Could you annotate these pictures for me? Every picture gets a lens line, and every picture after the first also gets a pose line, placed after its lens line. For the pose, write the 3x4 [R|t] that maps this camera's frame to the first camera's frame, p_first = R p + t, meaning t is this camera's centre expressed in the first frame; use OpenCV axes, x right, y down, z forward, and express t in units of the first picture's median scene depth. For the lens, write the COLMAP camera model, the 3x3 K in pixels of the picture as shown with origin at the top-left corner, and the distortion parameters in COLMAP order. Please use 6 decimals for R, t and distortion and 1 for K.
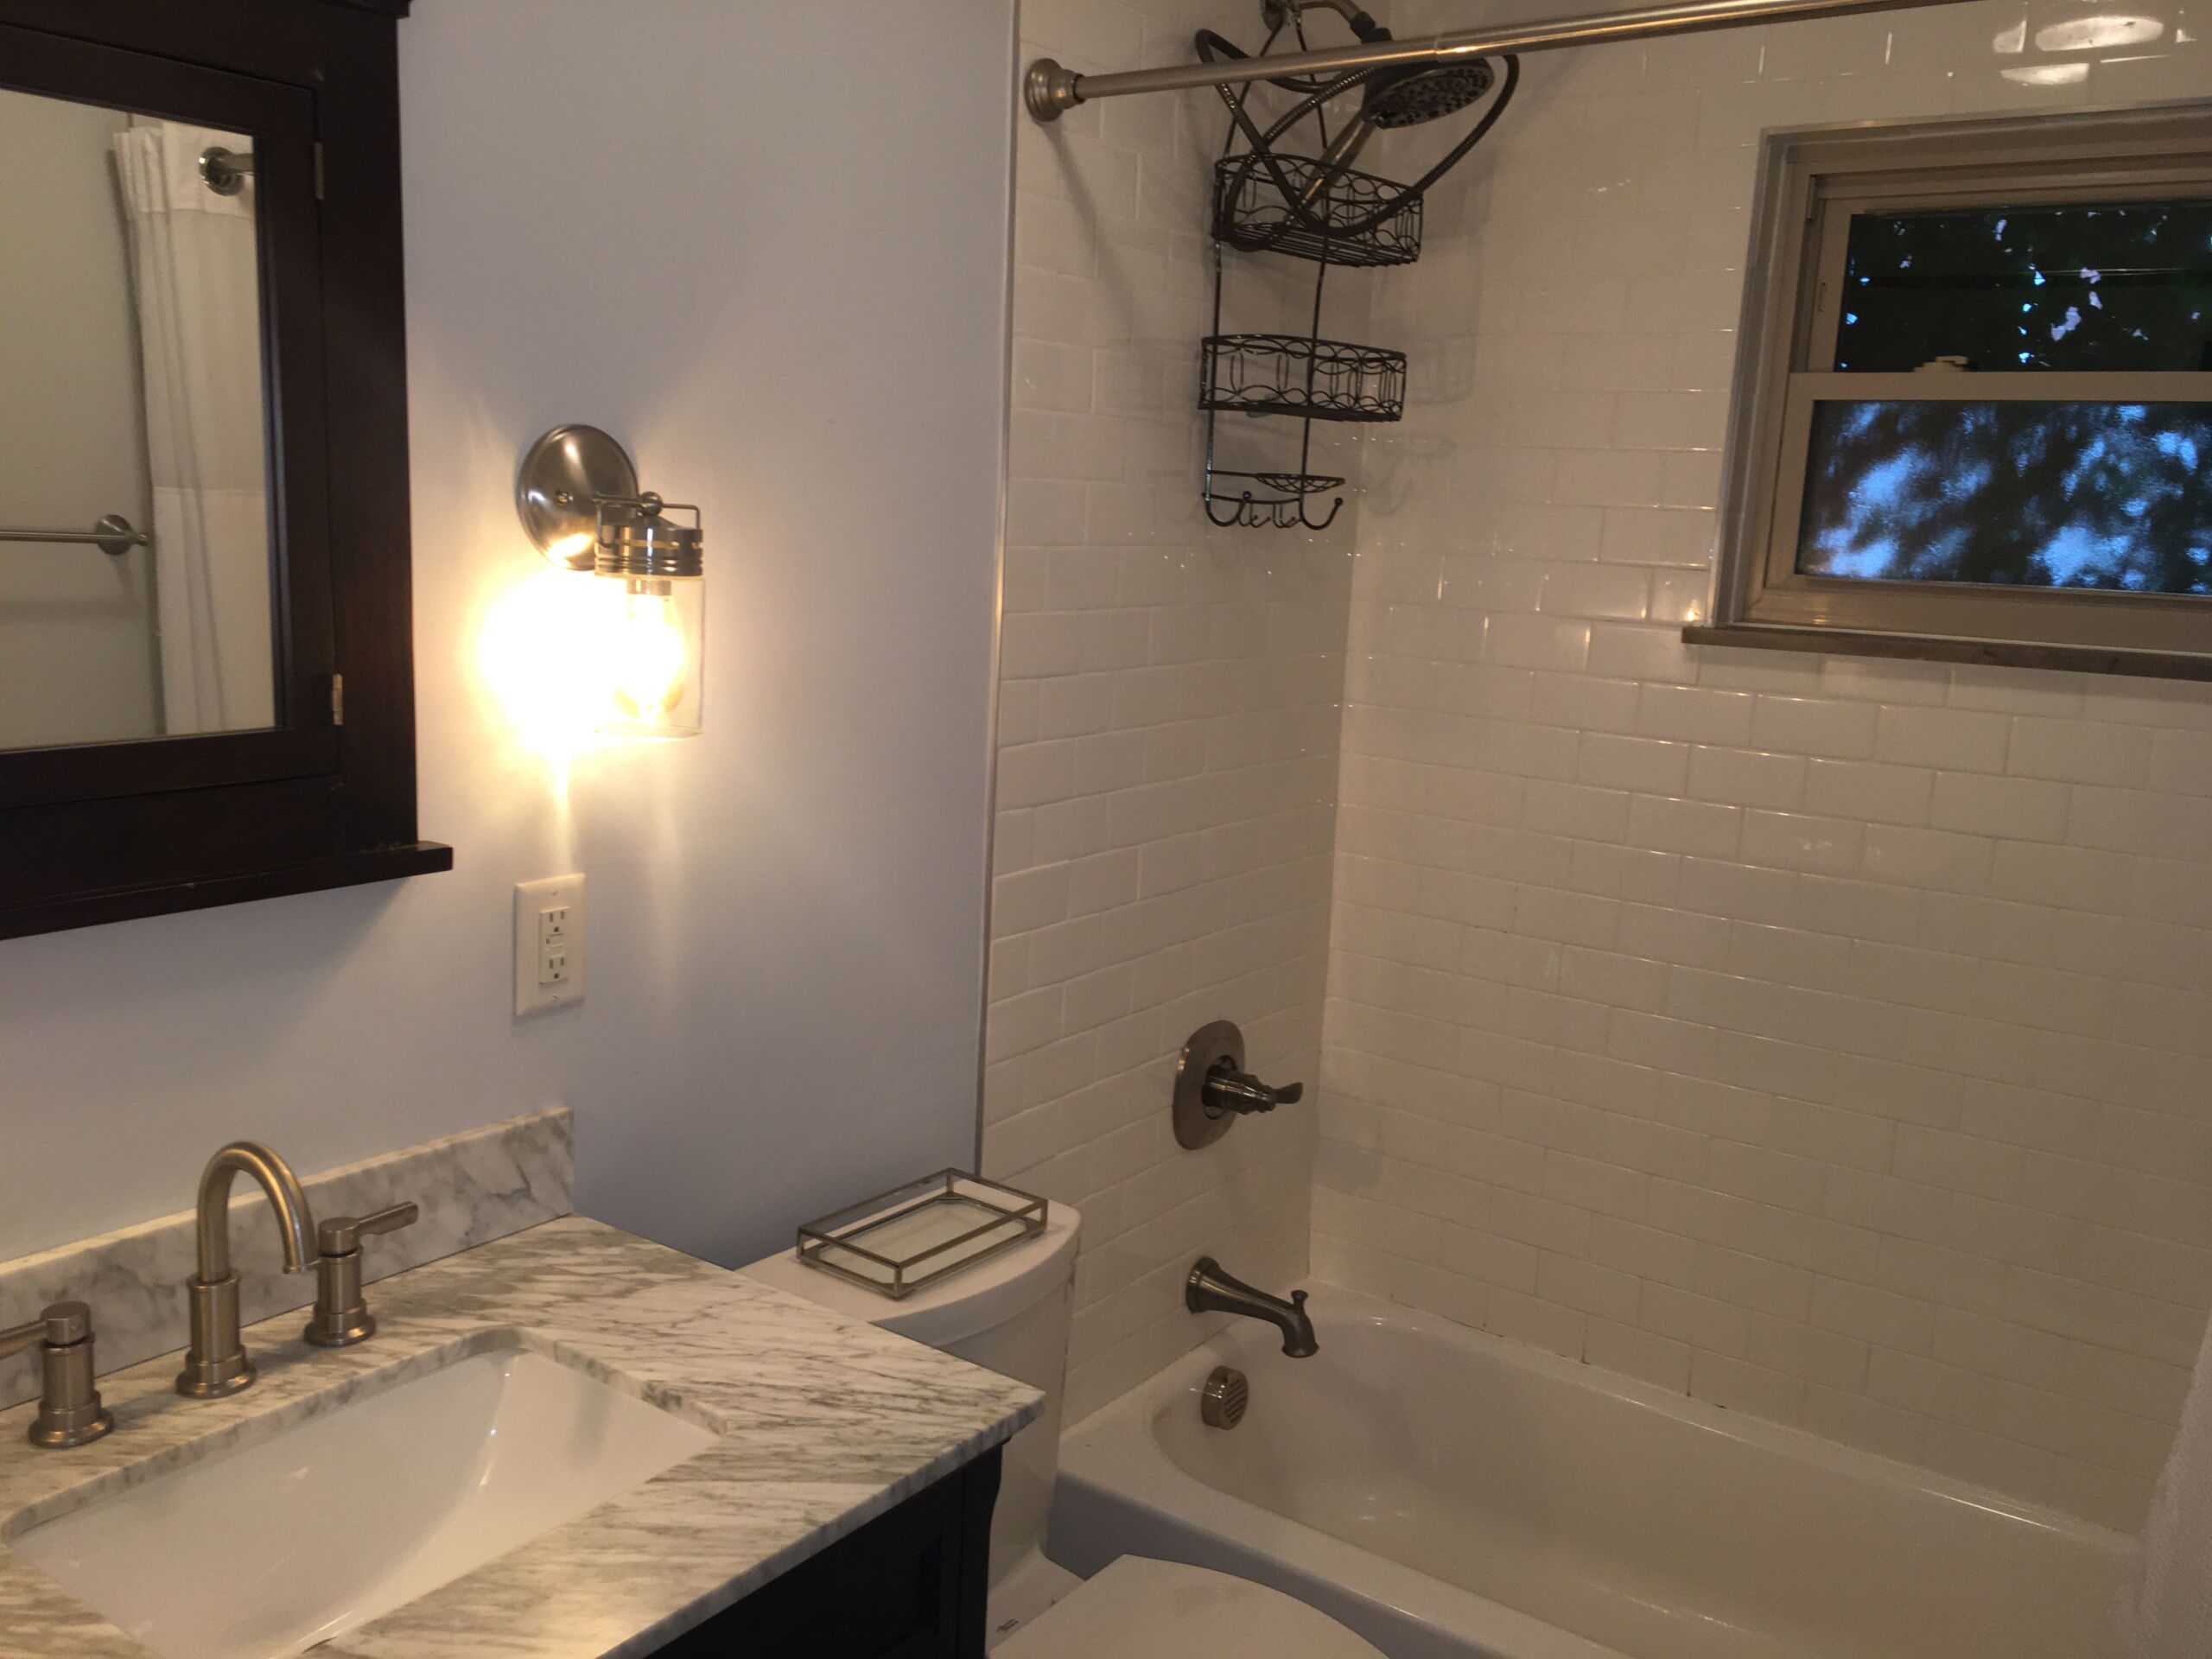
lens RADIAL K [[1905.0, 0, 1102.5], [0, 1905.0, 837.2], [0, 0, 1]] dist [0.064355, -0.086417]
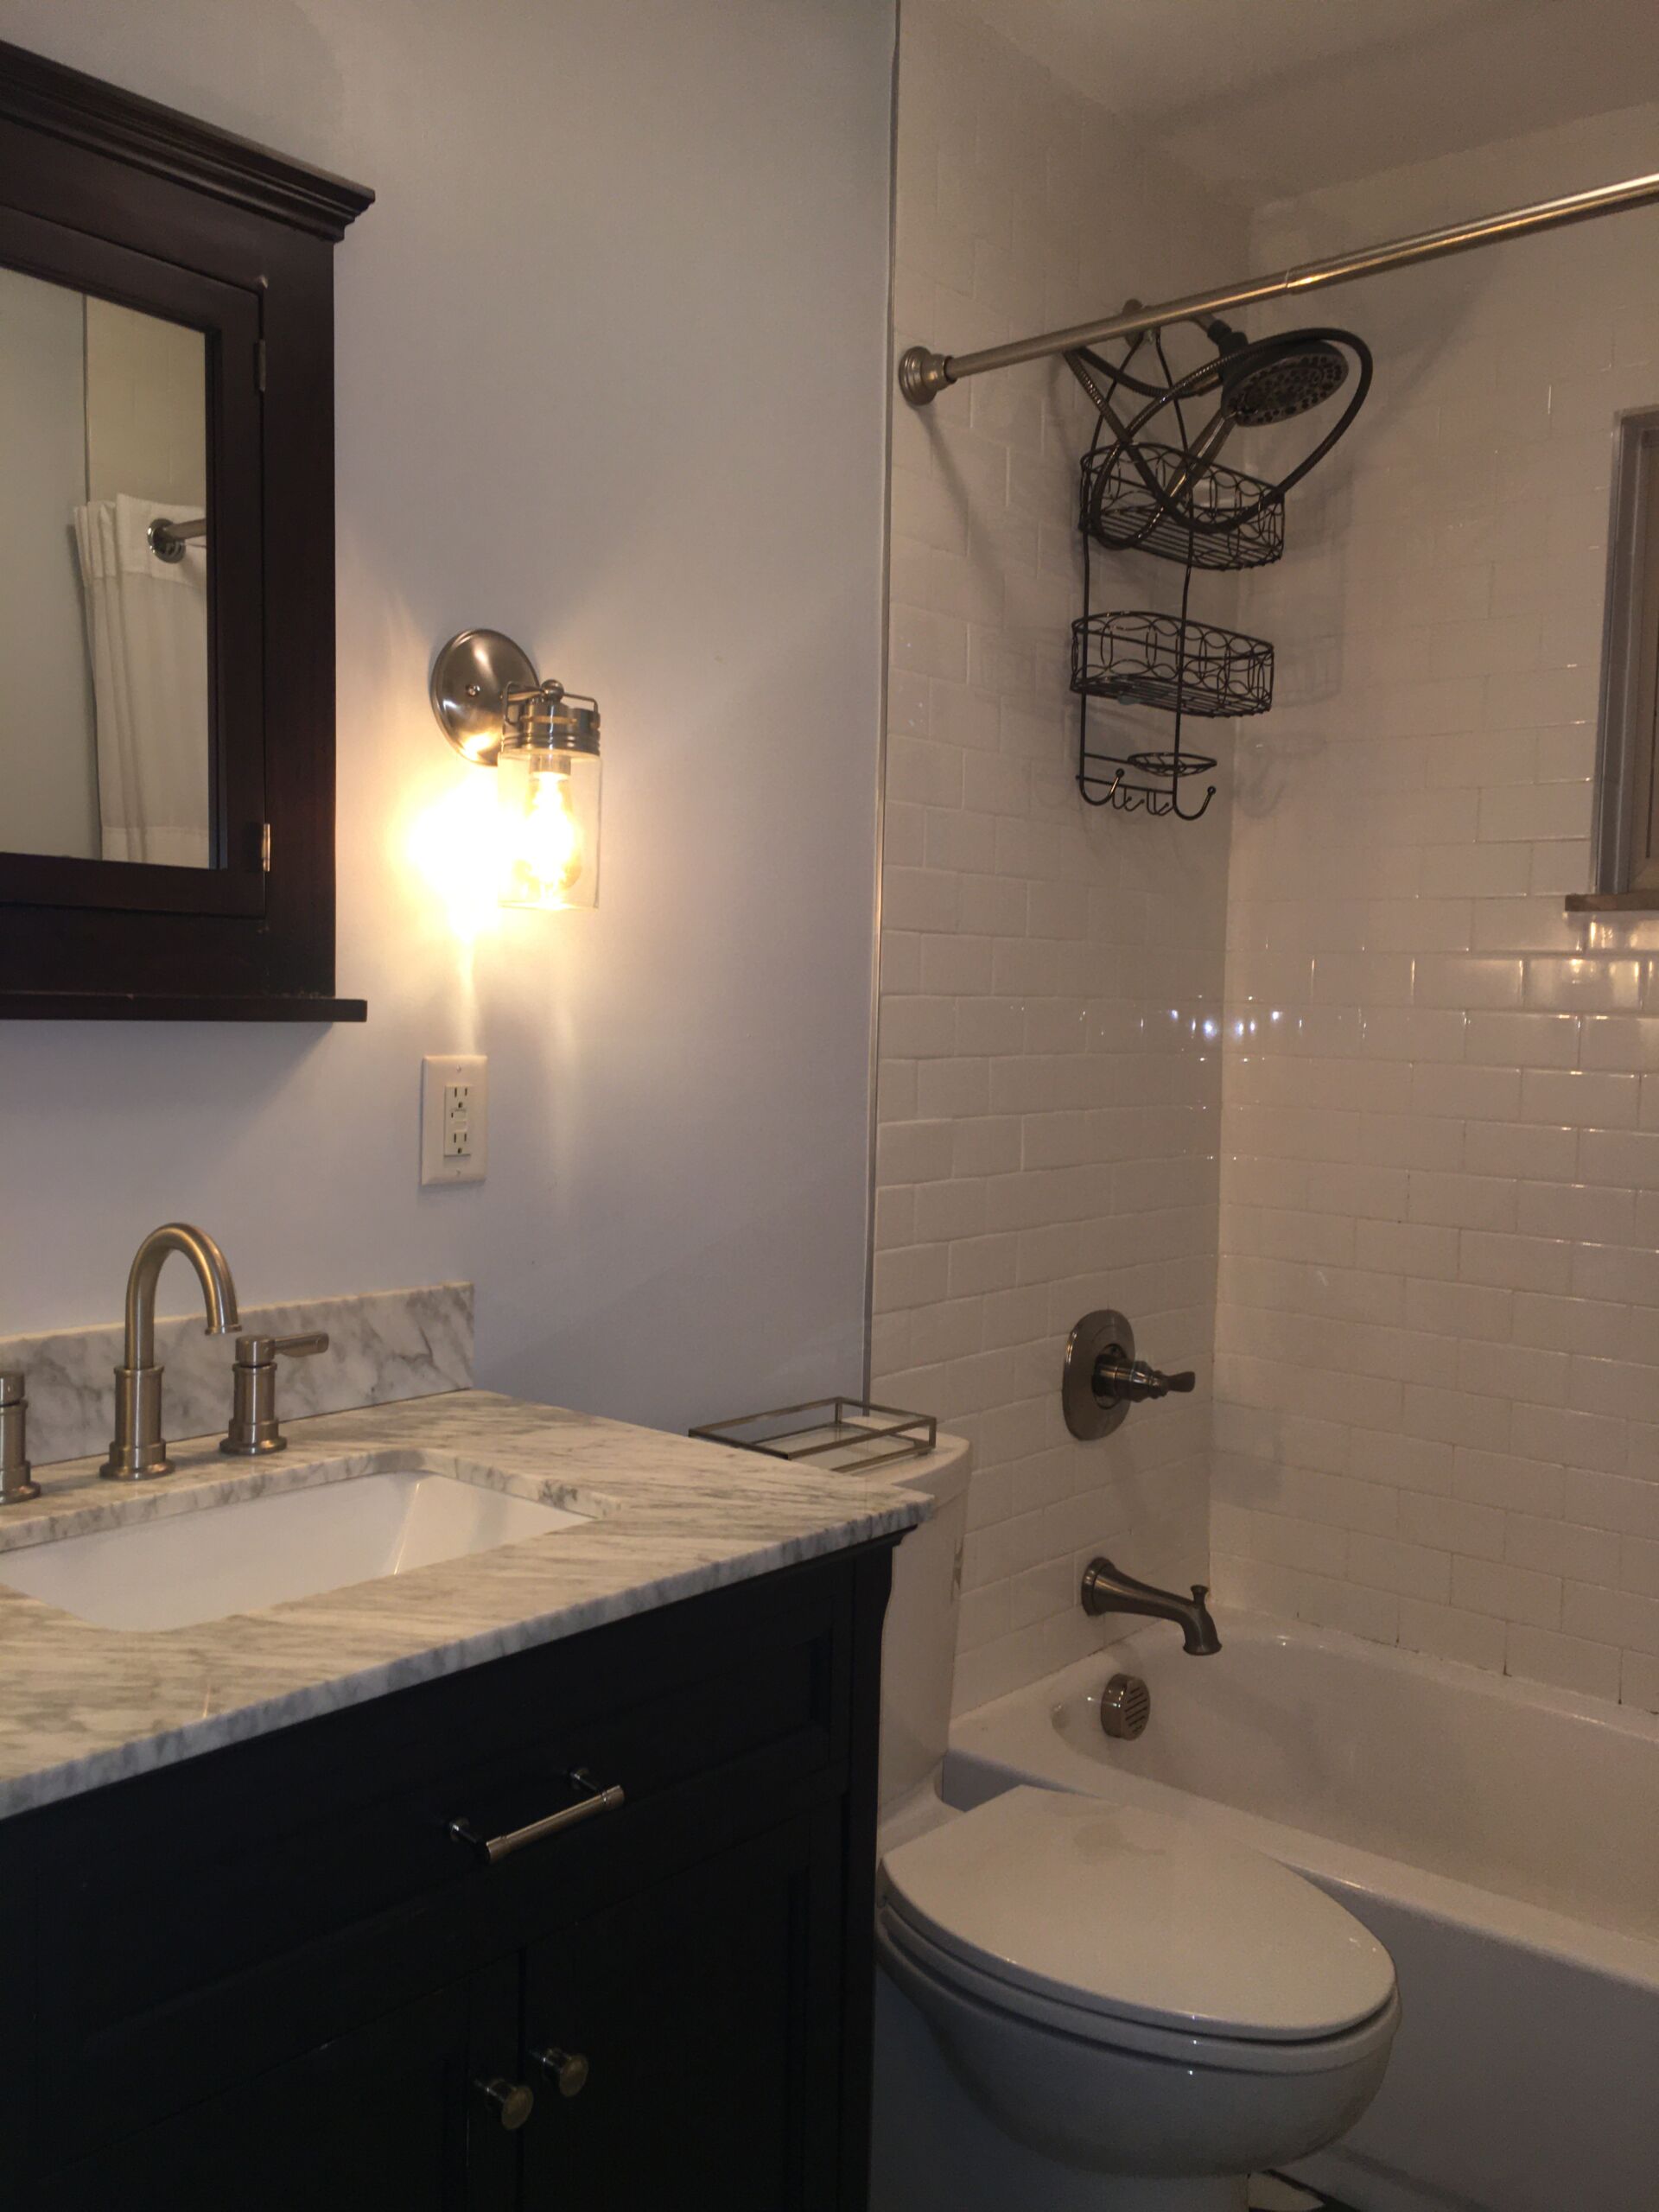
lens RADIAL K [[1905.0, 0, 822.1], [0, 1905.0, 1095.8], [0, 0, 1]] dist [0.064355, -0.086417]
pose [[0.996136, -0.019440, -0.085647, 0.000764], [0.008867, 0.992474, -0.122137, 0.147654], [0.087376, 0.120906, 0.988811, -0.012313]]
